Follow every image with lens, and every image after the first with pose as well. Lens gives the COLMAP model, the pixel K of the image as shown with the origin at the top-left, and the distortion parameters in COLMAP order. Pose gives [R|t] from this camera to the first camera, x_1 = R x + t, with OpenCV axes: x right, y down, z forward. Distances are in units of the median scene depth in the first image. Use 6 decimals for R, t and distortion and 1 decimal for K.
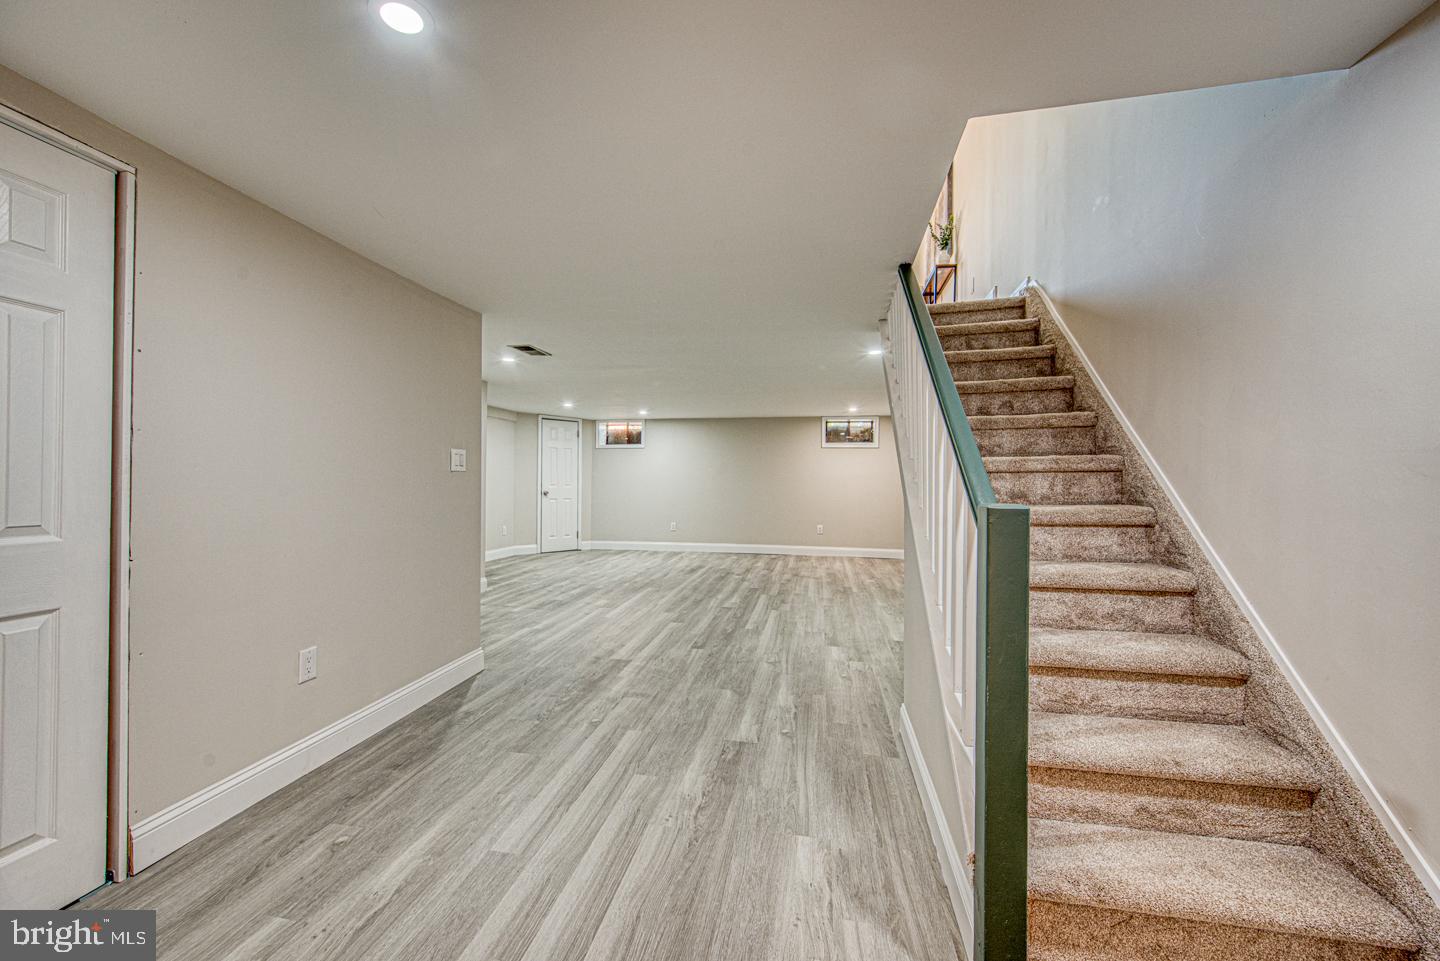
lens RADIAL K [[558.8, 0, 710.8], [0, 558.8, 477.5], [0, 0, 1]] dist [-0.002672, -0.000193]
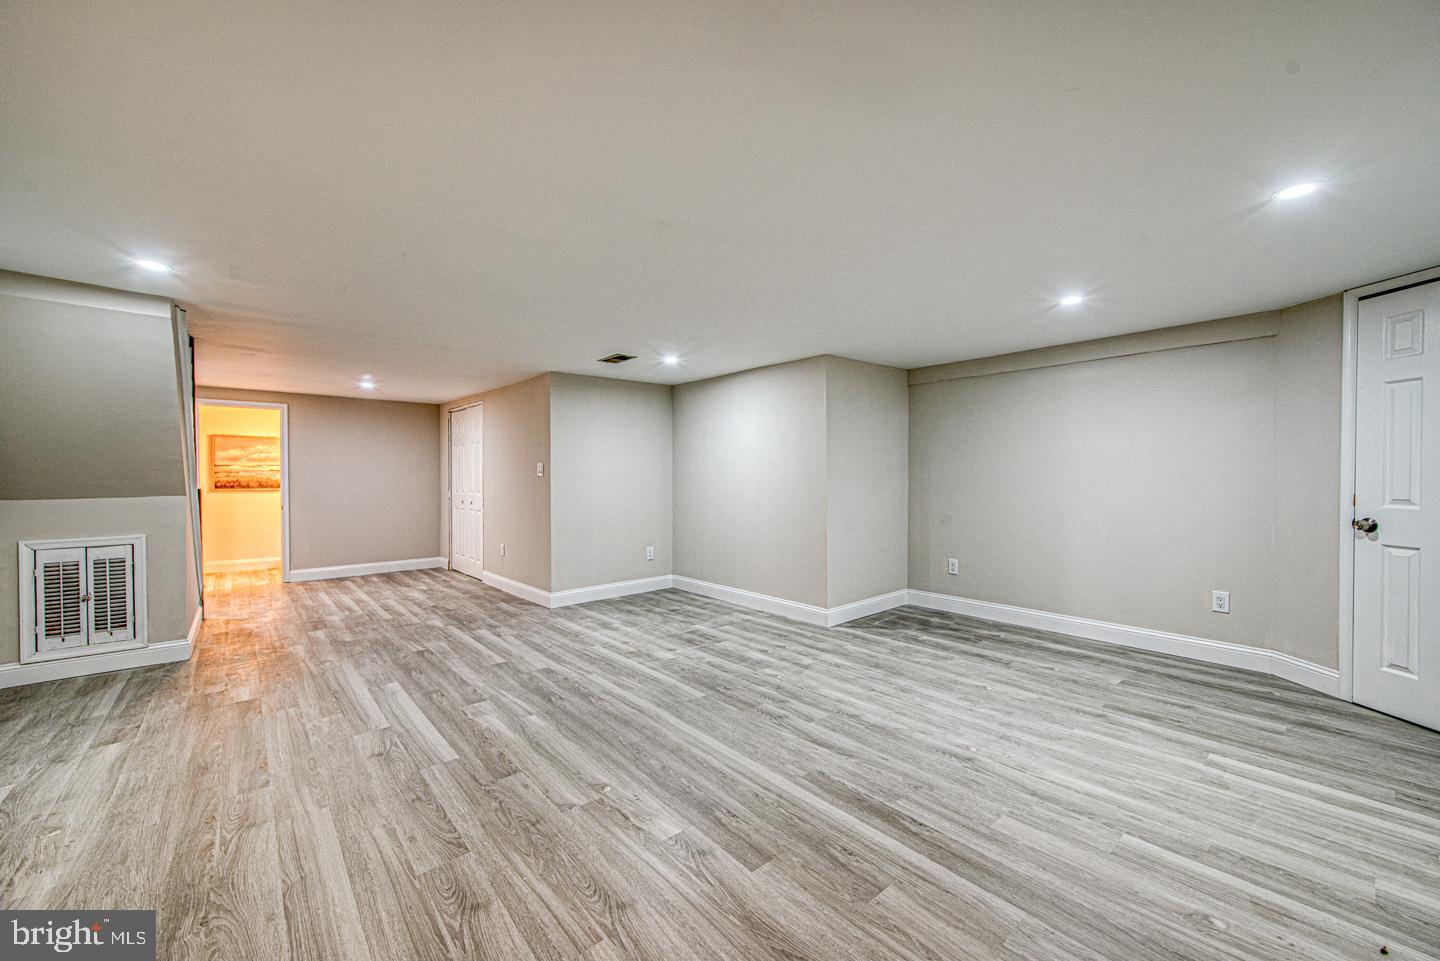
lens RADIAL K [[558.8, 0, 710.8], [0, 558.8, 477.5], [0, 0, 1]] dist [-0.002672, -0.000193]
pose [[-0.625575, -0.001067, -0.780164, 0.411015], [0.000827, 0.999998, -0.002031, 0.001824], [0.780164, -0.001916, -0.625572, 1.943073]]
